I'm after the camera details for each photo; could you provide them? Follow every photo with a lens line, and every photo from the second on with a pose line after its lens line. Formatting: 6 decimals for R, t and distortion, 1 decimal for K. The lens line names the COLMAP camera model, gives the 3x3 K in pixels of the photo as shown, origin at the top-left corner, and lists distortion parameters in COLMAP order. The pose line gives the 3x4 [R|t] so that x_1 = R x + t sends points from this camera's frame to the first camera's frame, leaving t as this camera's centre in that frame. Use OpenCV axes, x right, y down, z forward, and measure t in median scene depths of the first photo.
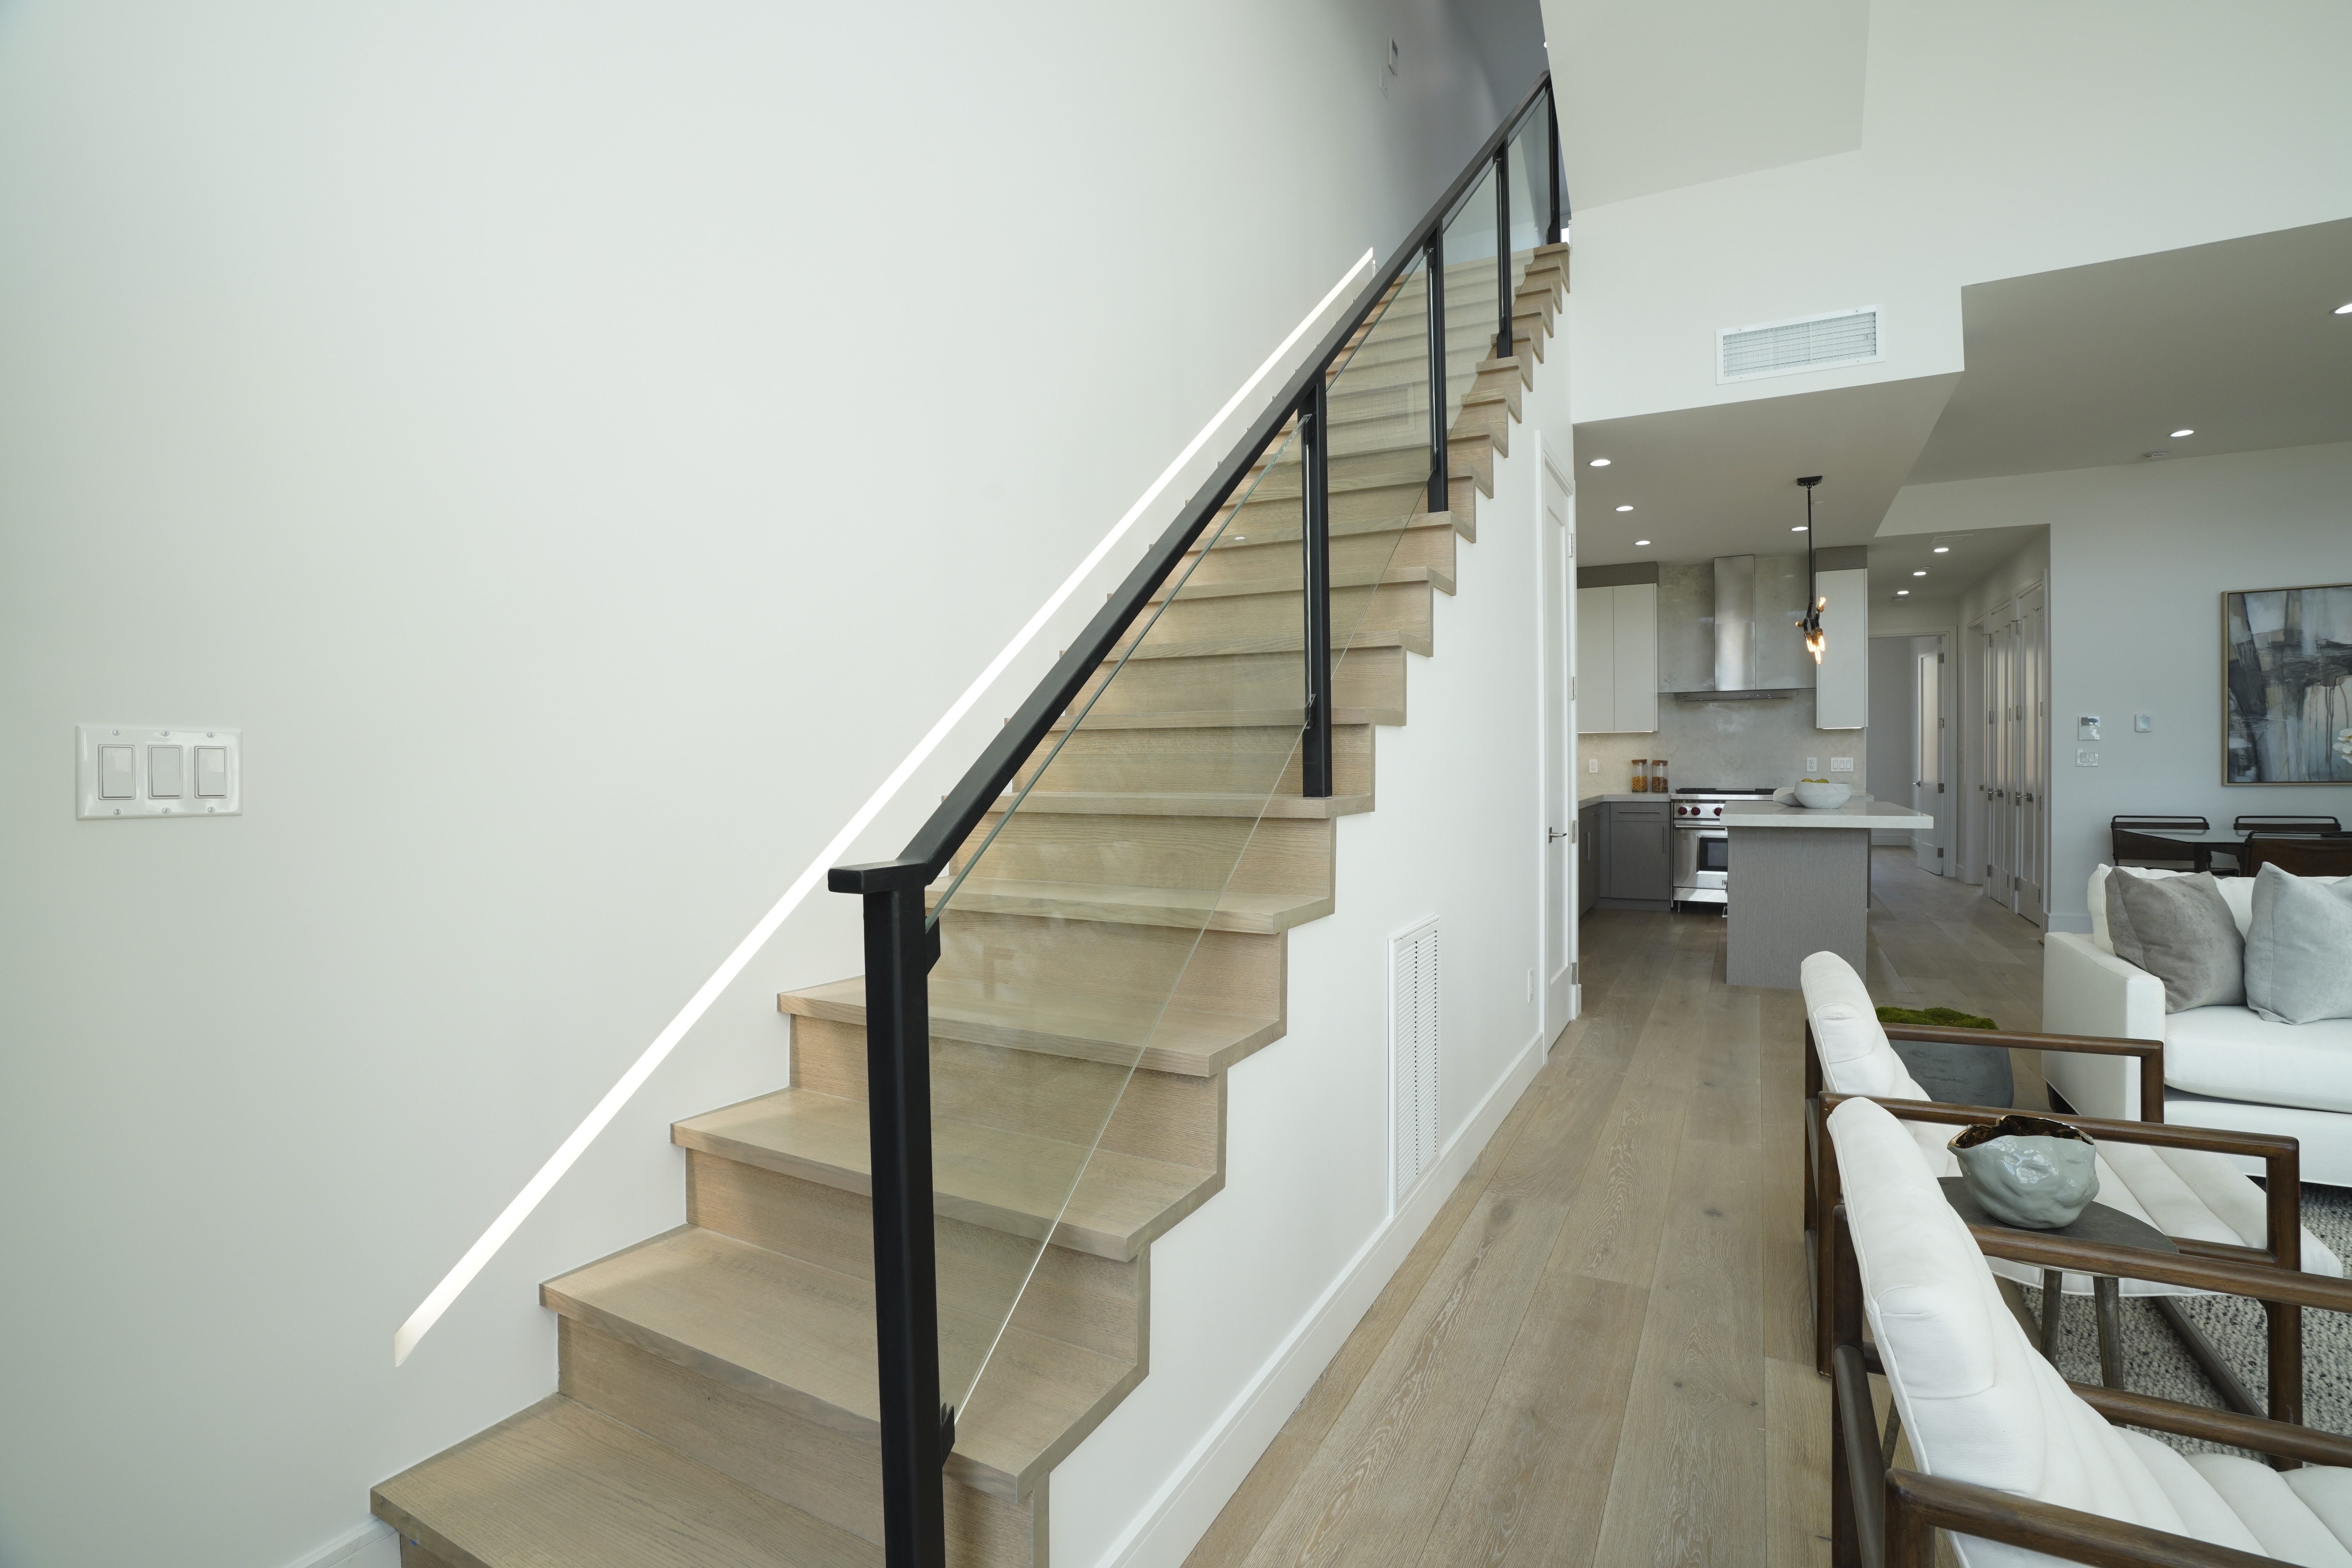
lens RADIAL K [[1062.0, 0, 1186.9], [0, 1062.0, 774.1], [0, 0, 1]] dist [-0.076435, 0.024677]
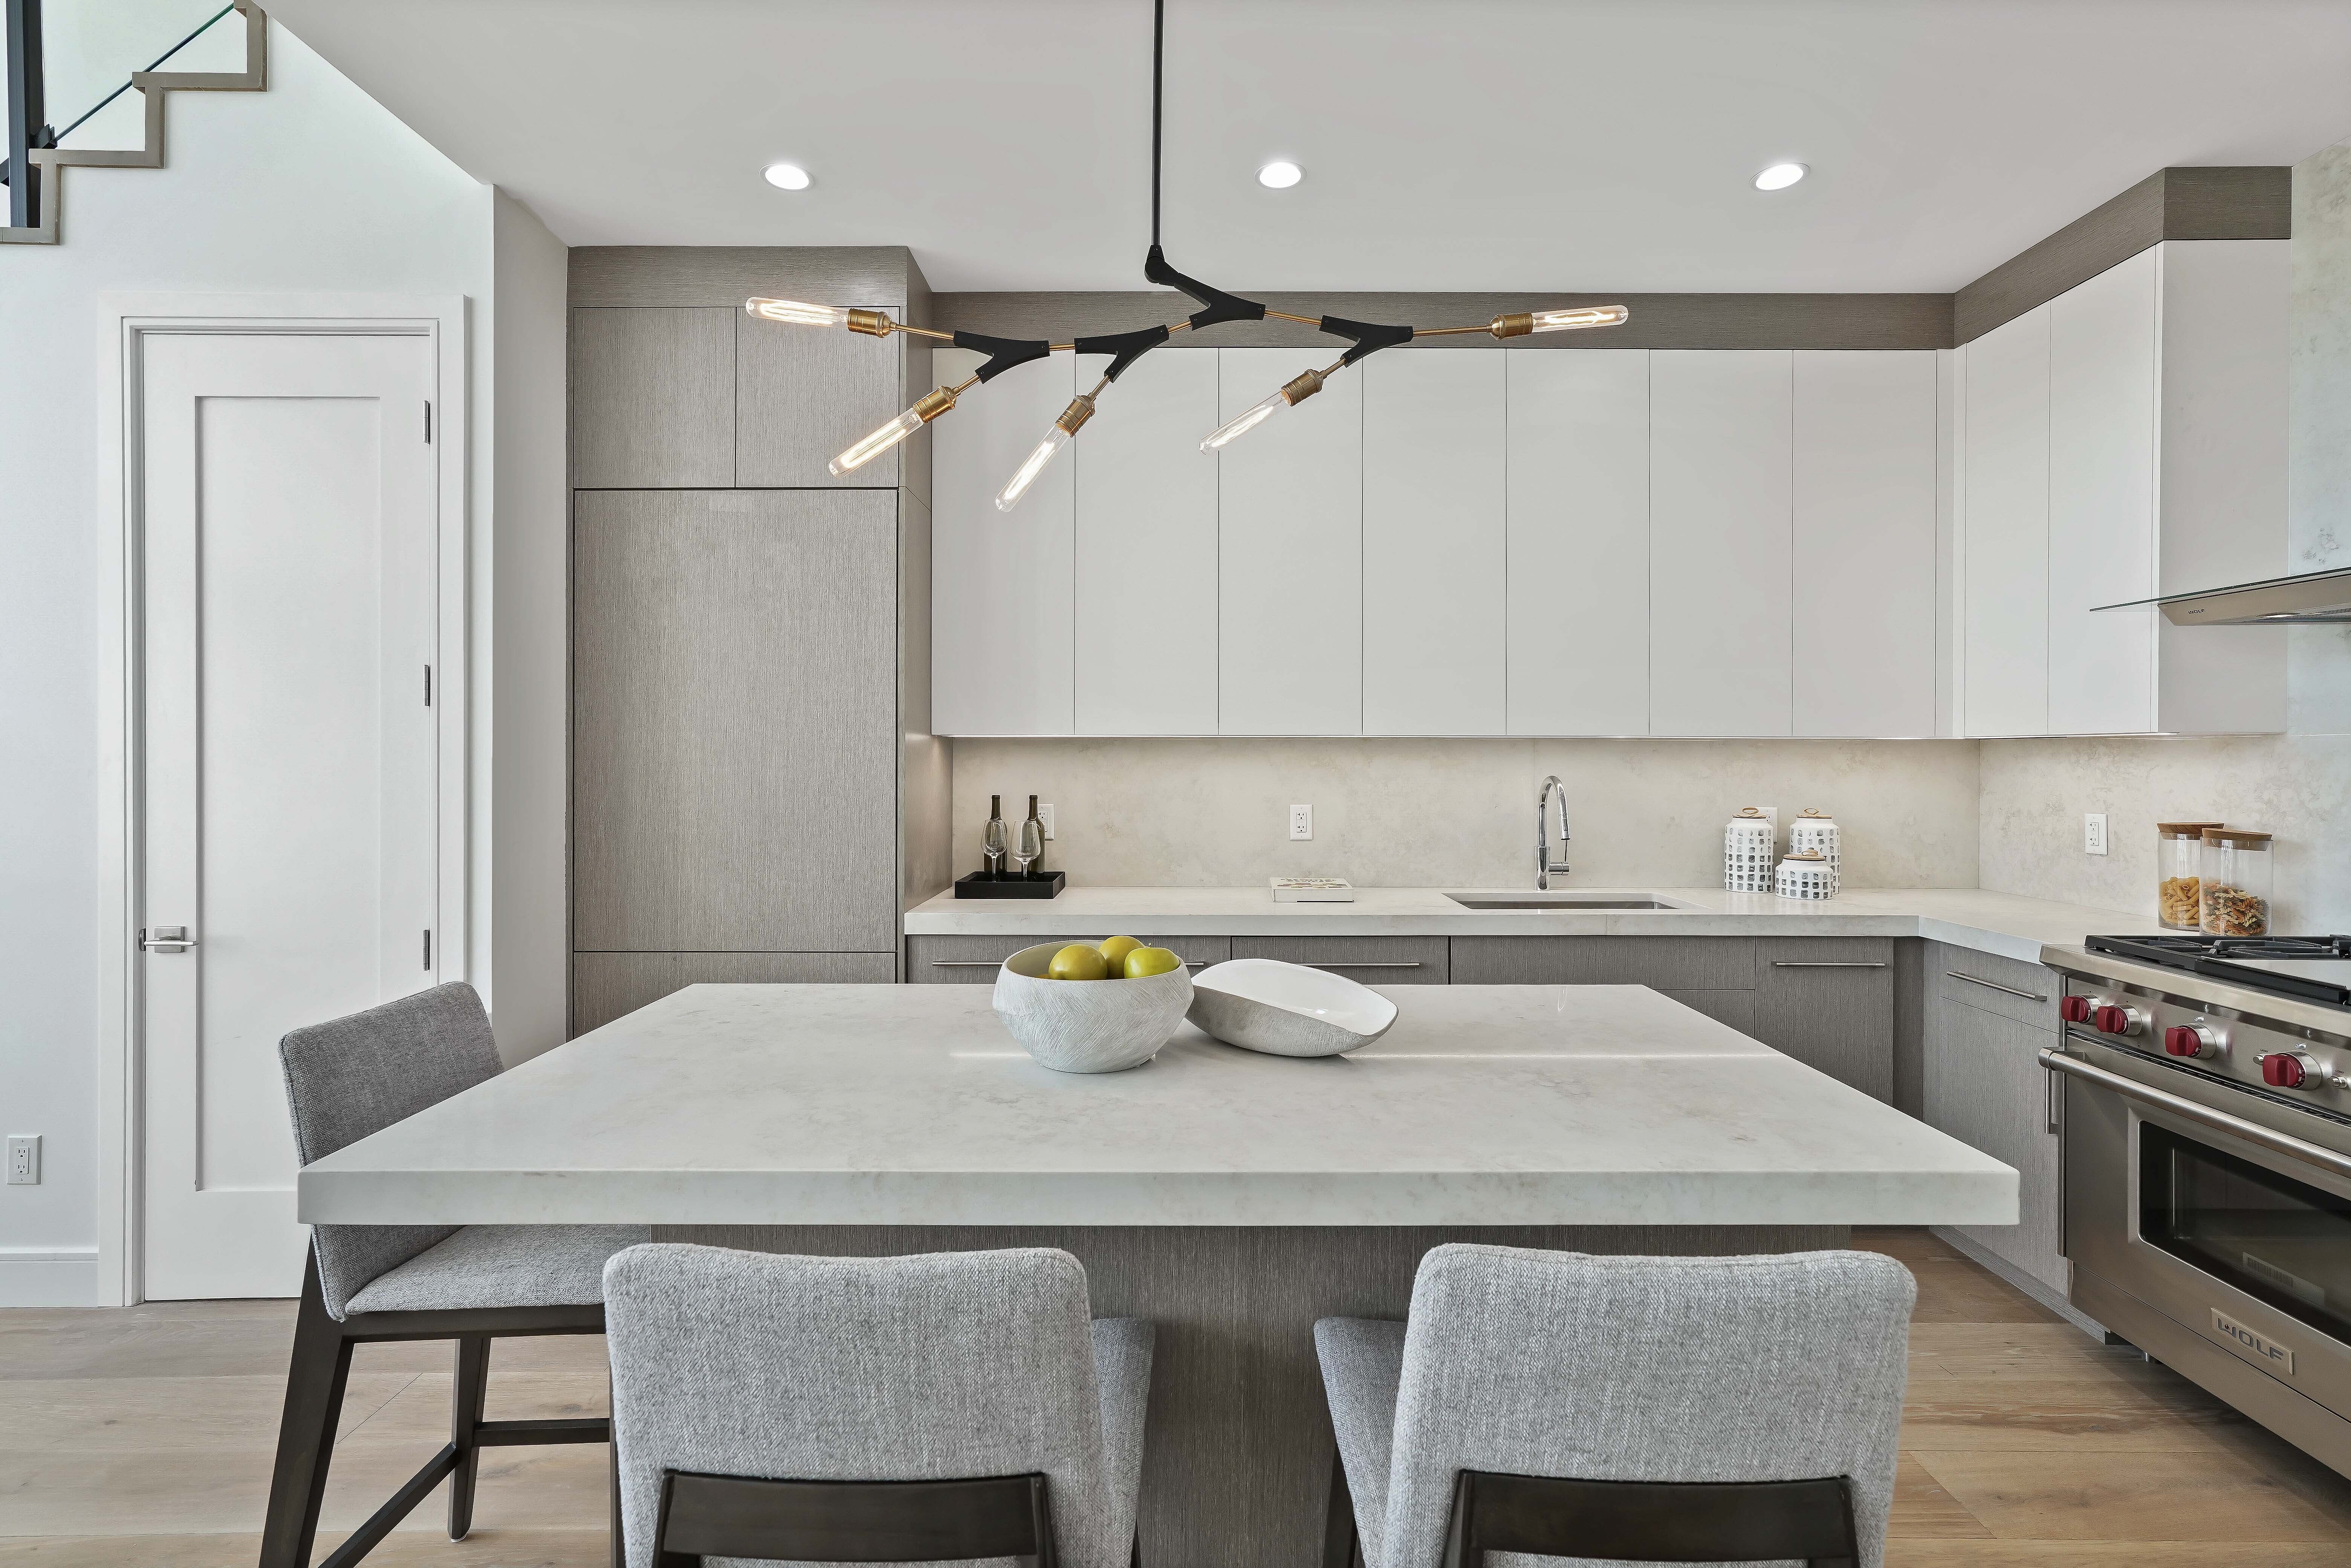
lens RADIAL K [[1088.2, 0, 1188.2], [0, 1088.2, 761.0], [0, 0, 1]] dist [-0.003510, 0.009438]
pose [[0.481475, 0.014894, -0.876333, 0.776174], [-0.018730, 0.999802, 0.006702, -0.038472], [0.876260, 0.013187, 0.481659, 0.800673]]
